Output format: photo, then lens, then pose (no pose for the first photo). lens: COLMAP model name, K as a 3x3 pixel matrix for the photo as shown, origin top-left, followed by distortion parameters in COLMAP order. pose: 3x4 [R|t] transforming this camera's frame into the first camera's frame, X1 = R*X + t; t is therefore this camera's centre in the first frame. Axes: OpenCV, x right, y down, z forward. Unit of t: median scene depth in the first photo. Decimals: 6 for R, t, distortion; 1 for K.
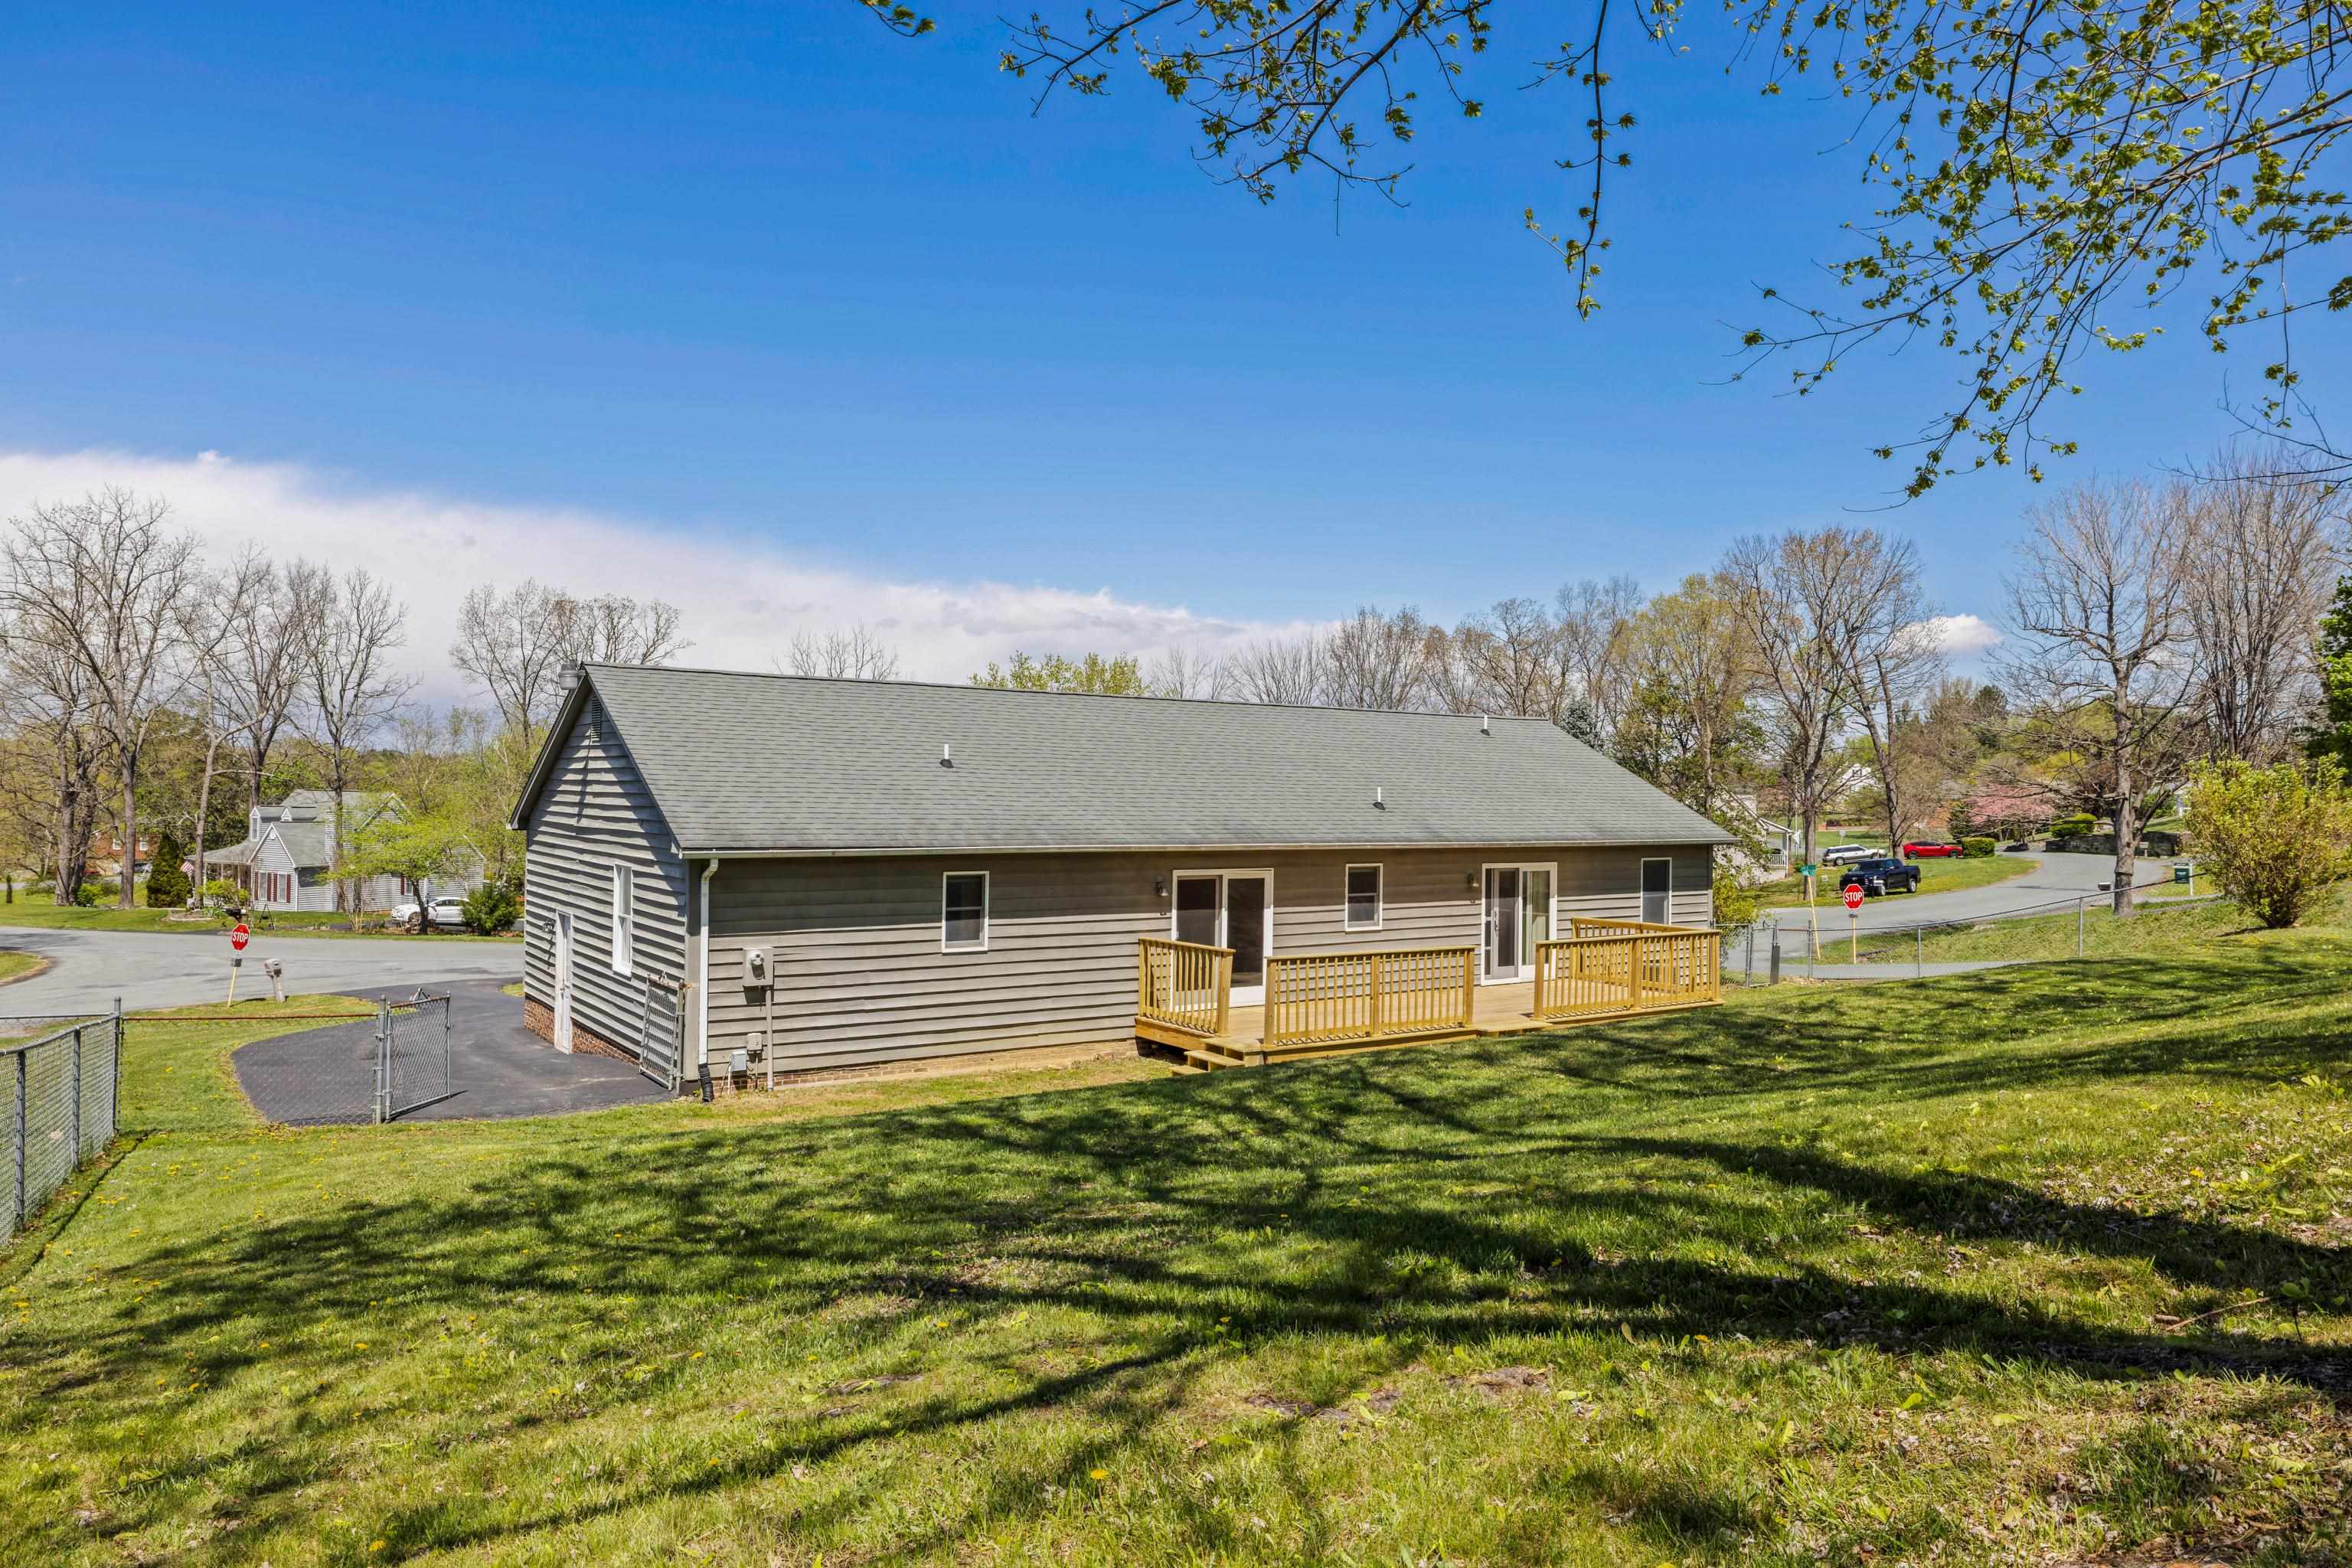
lens RADIAL K [[1512.2, 0, 1176.0], [0, 1512.2, 784.0], [0, 0, 1]] dist [-0.004632, 0.000055]
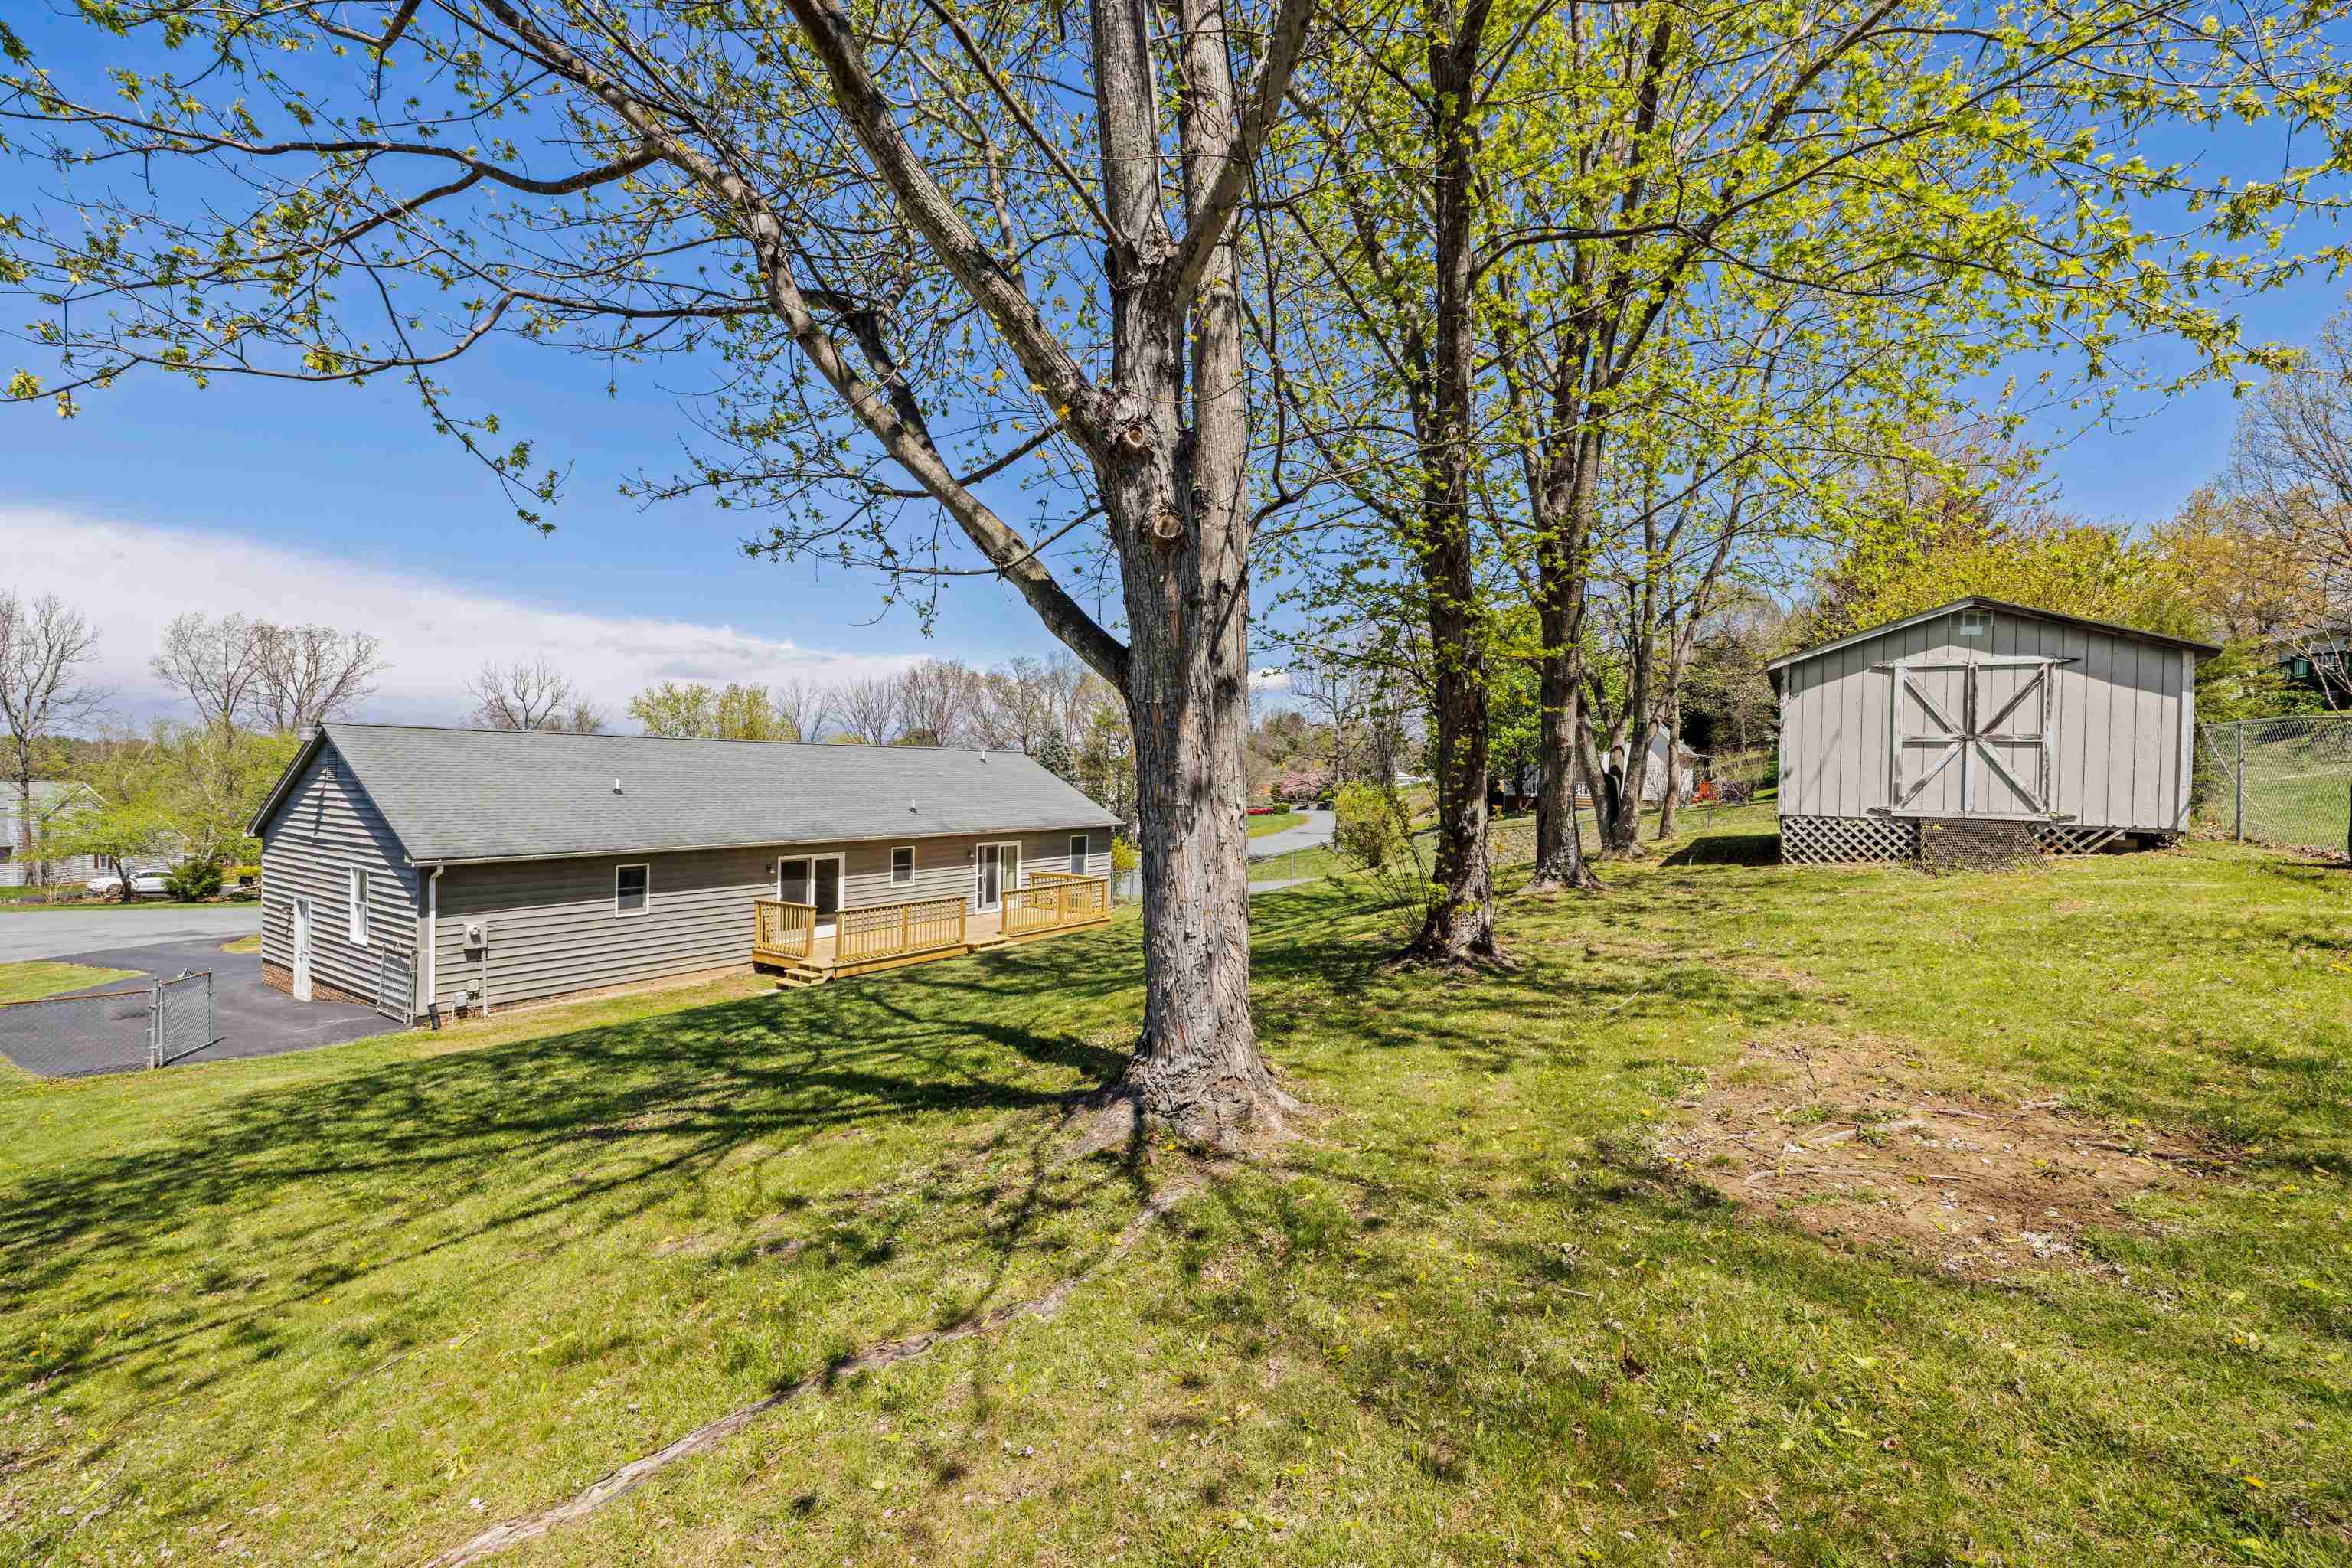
lens RADIAL K [[982.4, 0, 1176.0], [0, 982.4, 784.0], [0, 0, 1]] dist [0.000095, 0.000254]
pose [[0.932607, -0.003798, 0.360874, 0.016106], [-0.003128, 0.999822, 0.018604, -0.041053], [-0.360880, -0.018479, 0.932429, -0.126850]]
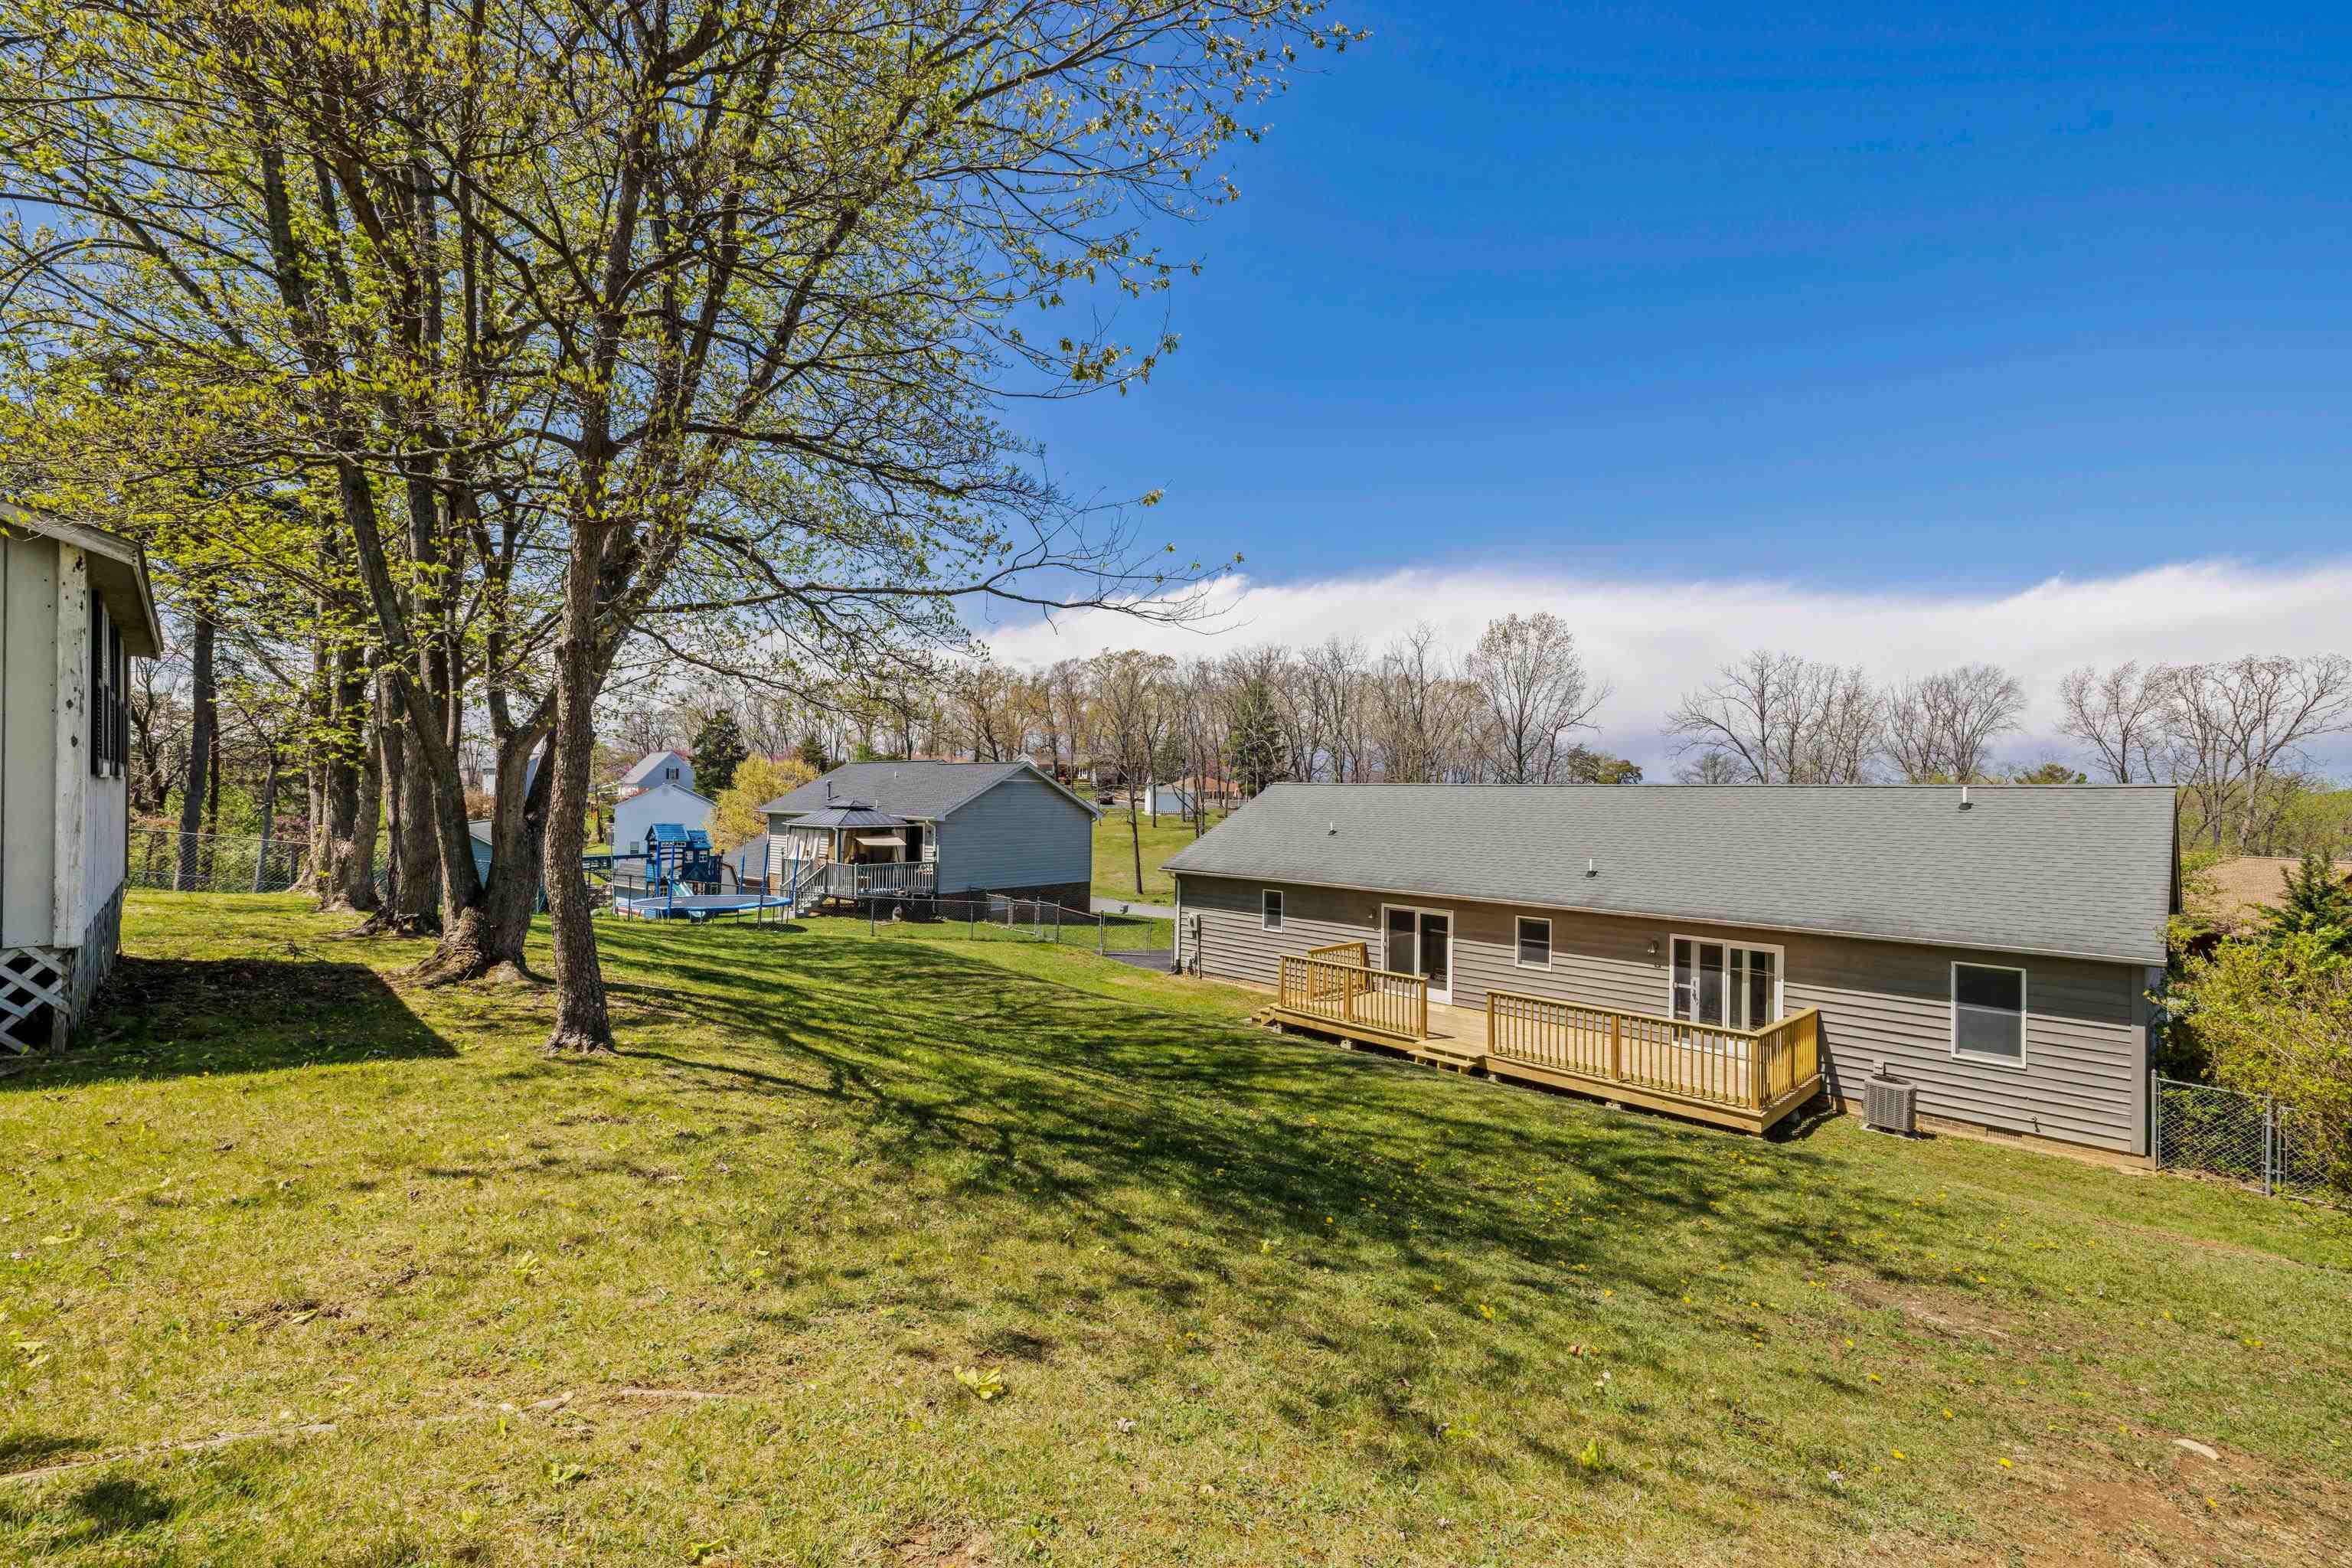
lens RADIAL K [[982.4, 0, 1176.0], [0, 982.4, 784.0], [0, 0, 1]] dist [0.000095, 0.000254]
pose [[0.149017, -0.024843, -0.988523, 0.999577], [-0.006354, 0.999640, -0.026080, -0.040670], [0.988814, 0.010168, 0.148806, 0.629352]]
